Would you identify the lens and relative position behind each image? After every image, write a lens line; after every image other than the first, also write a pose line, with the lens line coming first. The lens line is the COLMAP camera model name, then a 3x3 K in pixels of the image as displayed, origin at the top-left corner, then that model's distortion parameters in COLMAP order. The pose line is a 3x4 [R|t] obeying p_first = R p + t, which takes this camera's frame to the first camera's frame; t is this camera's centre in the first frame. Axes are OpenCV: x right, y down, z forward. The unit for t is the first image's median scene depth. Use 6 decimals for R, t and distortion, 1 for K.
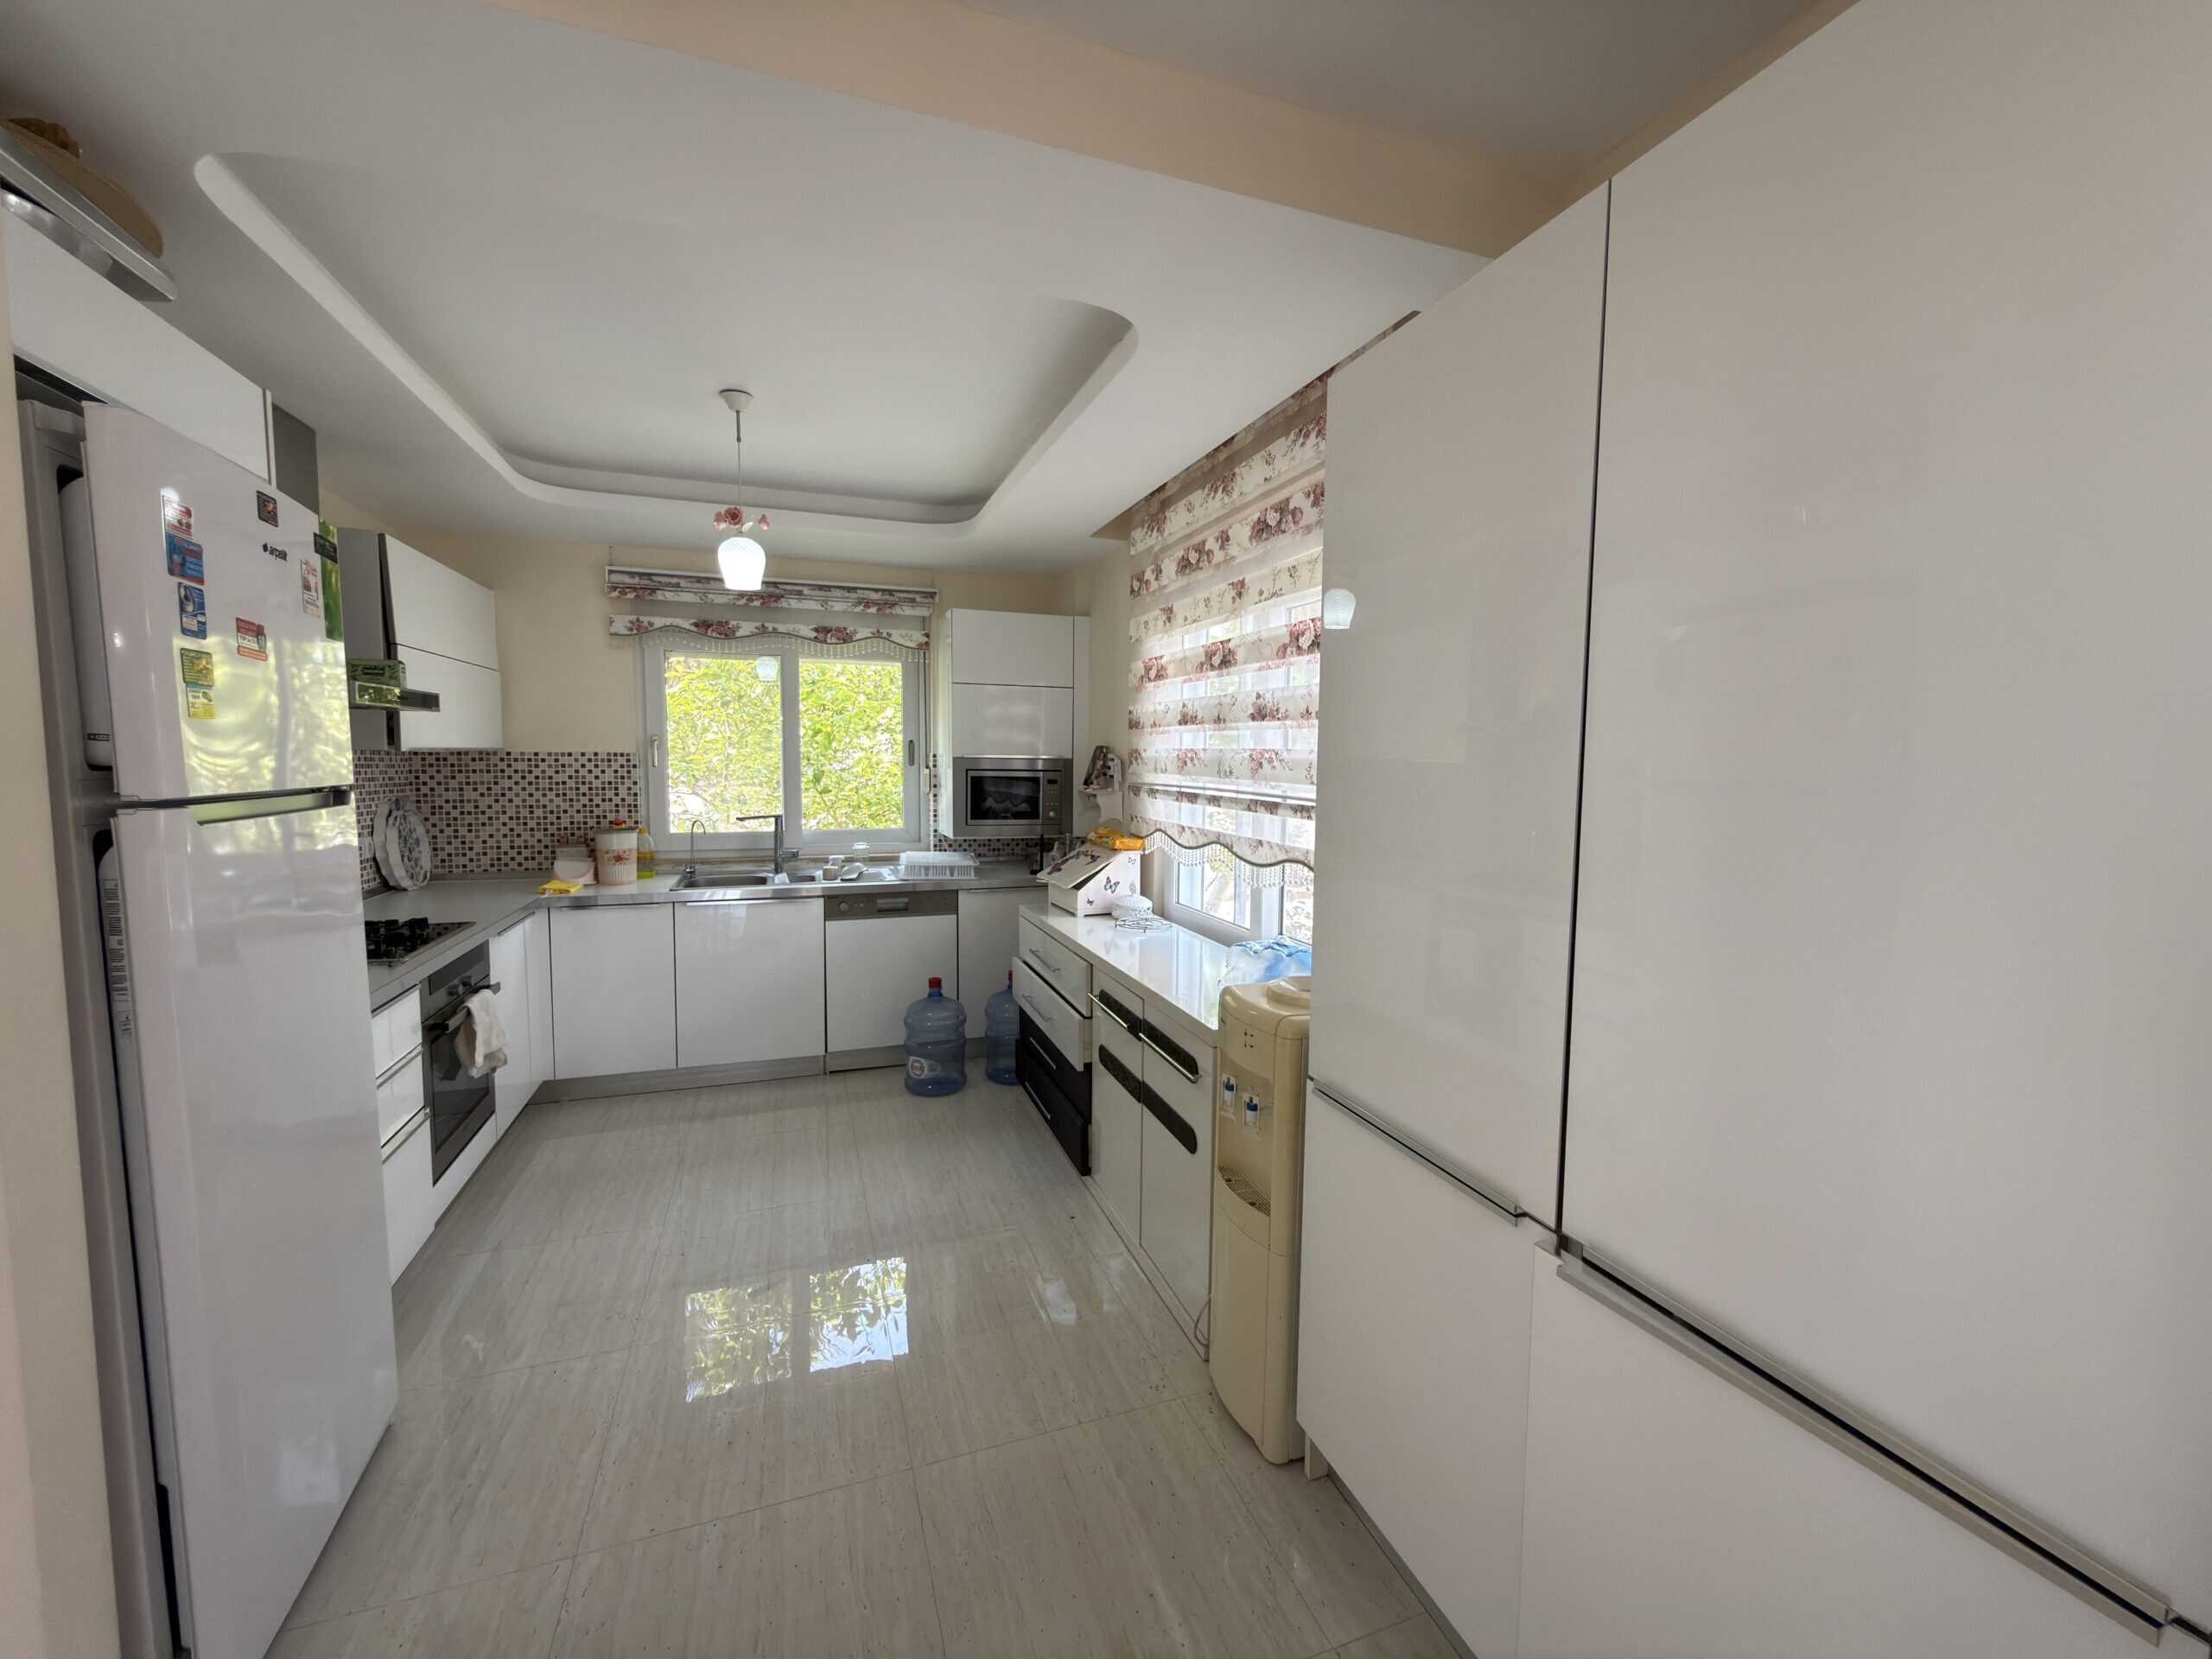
lens RADIAL K [[879.3, 0, 1108.3], [0, 879.3, 828.2], [0, 0, 1]] dist [0.001008, -0.000020]
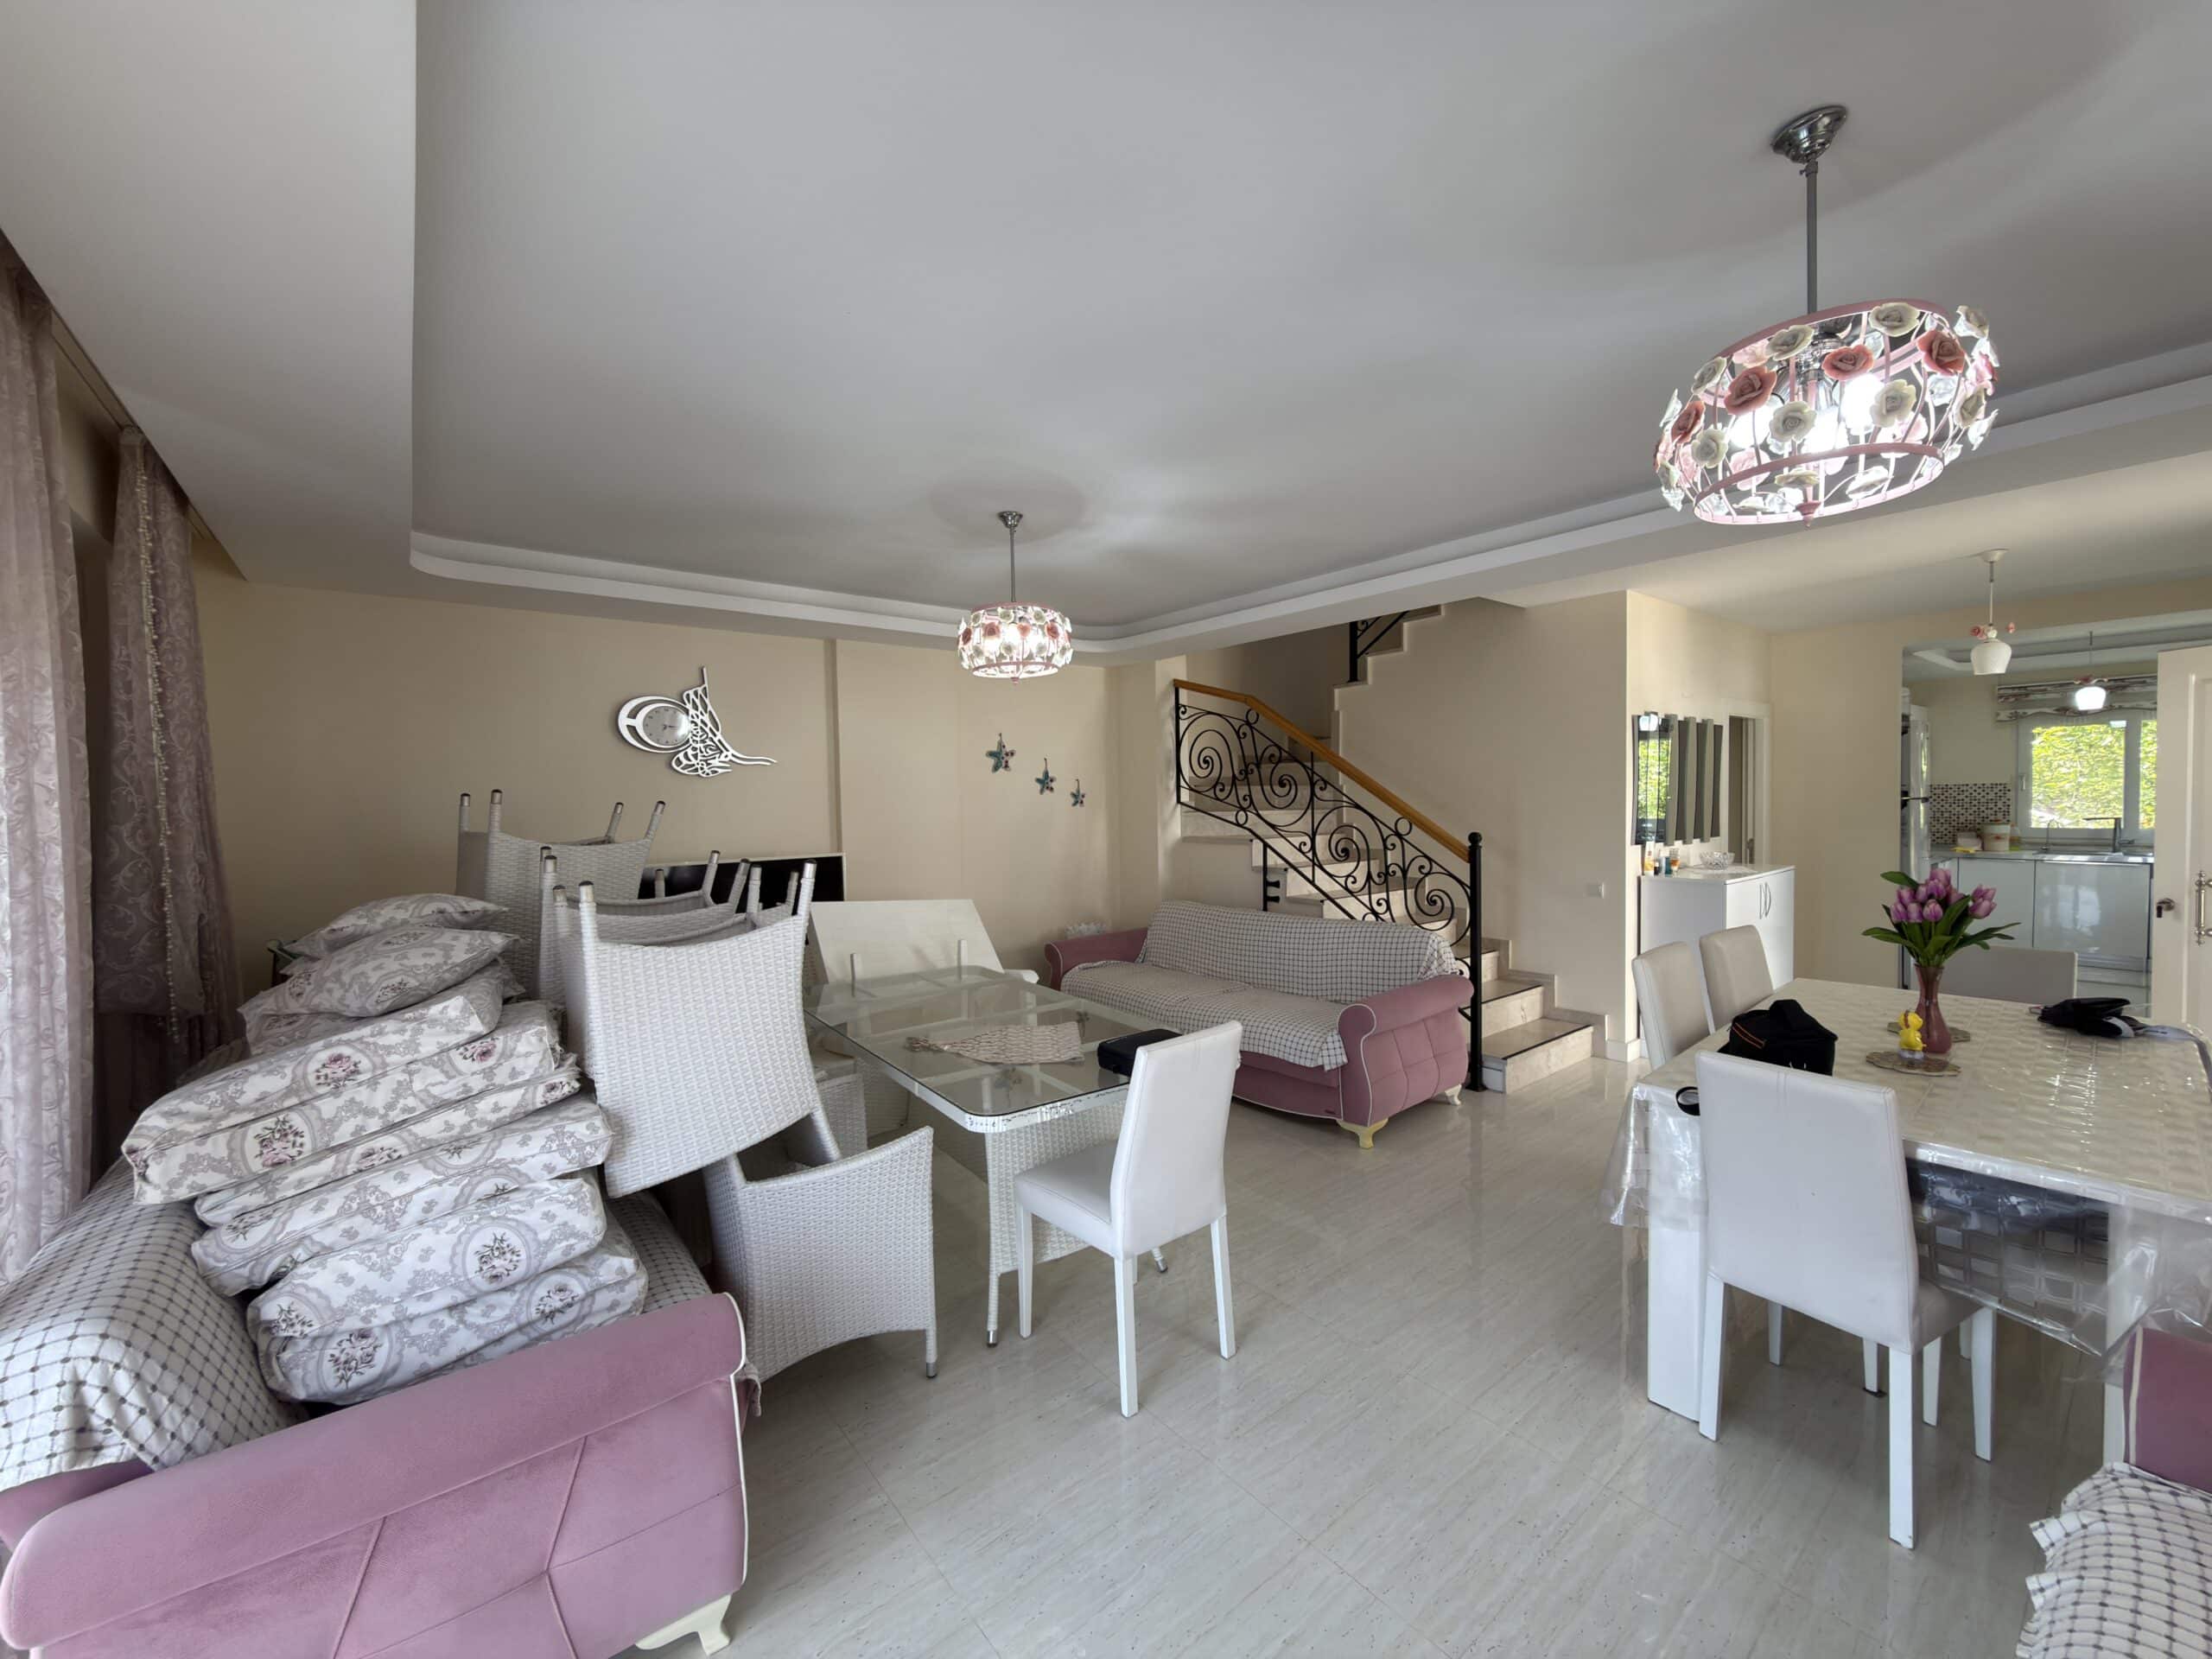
lens RADIAL K [[879.3, 0, 1108.3], [0, 879.3, 828.2], [0, 0, 1]] dist [0.001008, -0.000020]
pose [[0.320976, 0.018415, -0.946908, 0.630944], [-0.050984, 0.998697, 0.002140, 0.105503], [0.945714, 0.047590, 0.321496, -1.434408]]
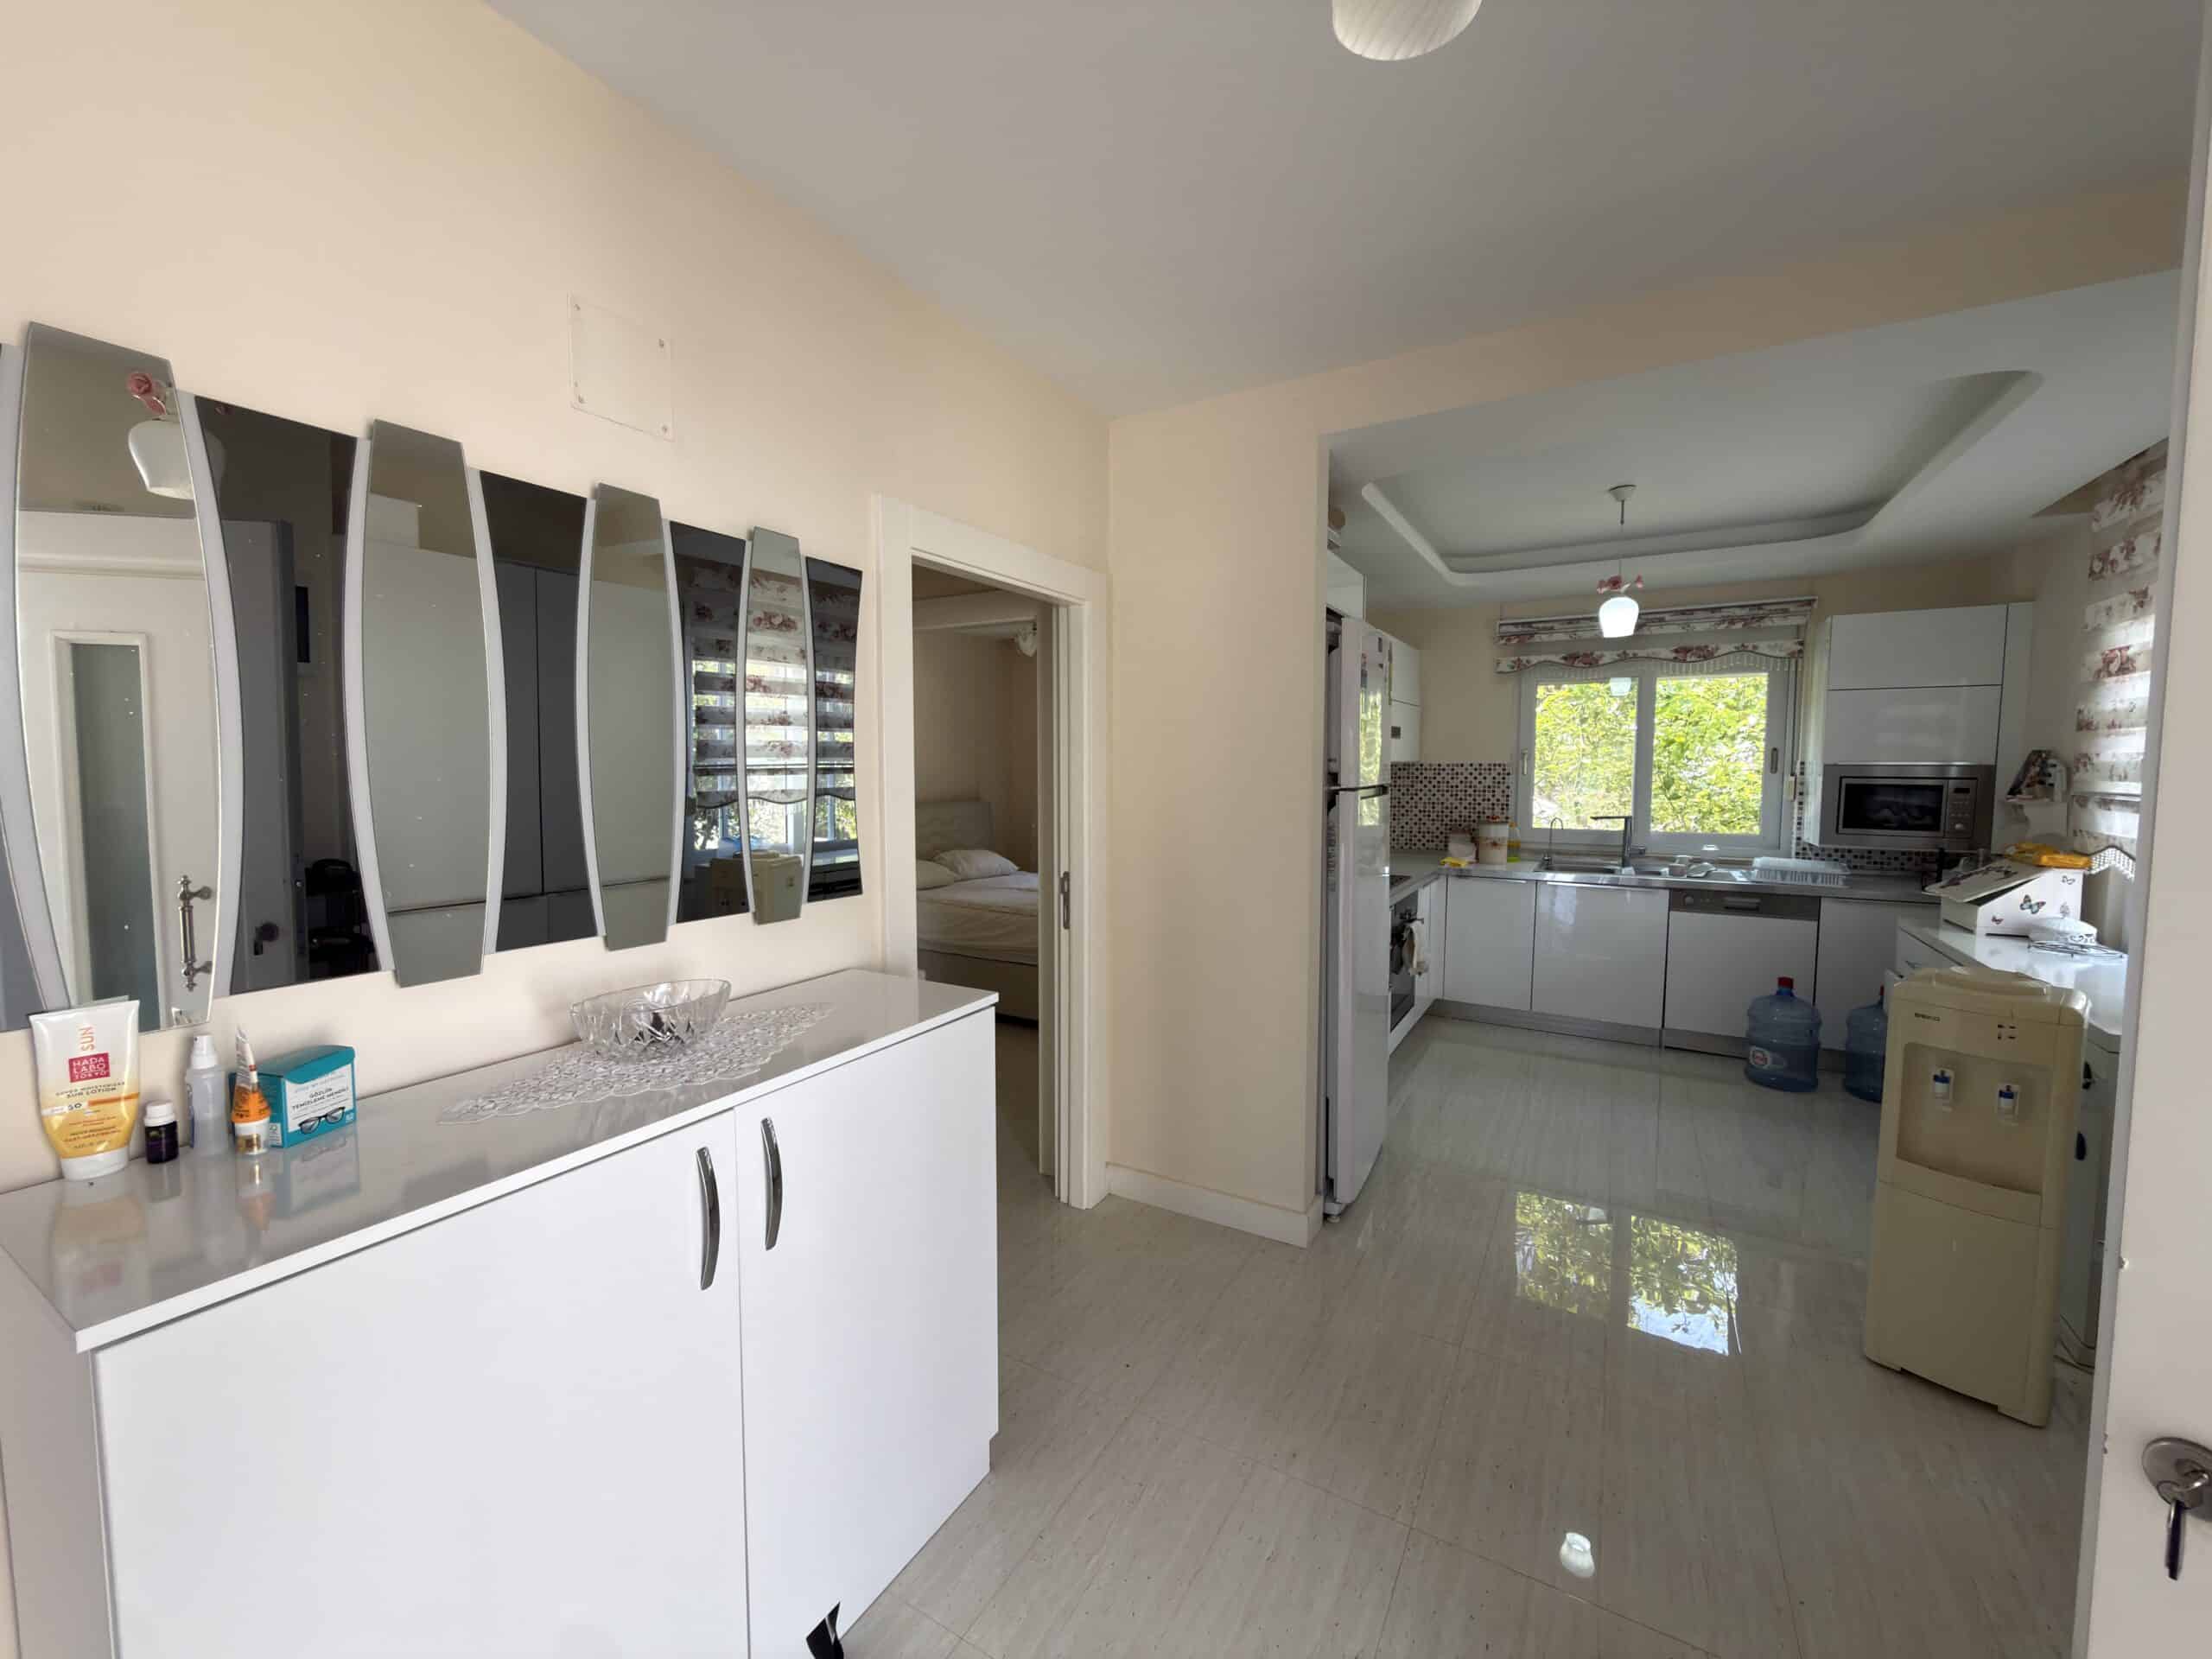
lens RADIAL K [[879.3, 0, 1108.3], [0, 879.3, 828.2], [0, 0, 1]] dist [0.001008, -0.000020]
pose [[0.639998, 0.046205, -0.766986, 0.076682], [-0.053962, 0.998429, 0.015120, 0.021111], [0.766479, 0.031711, 0.641486, -0.274229]]
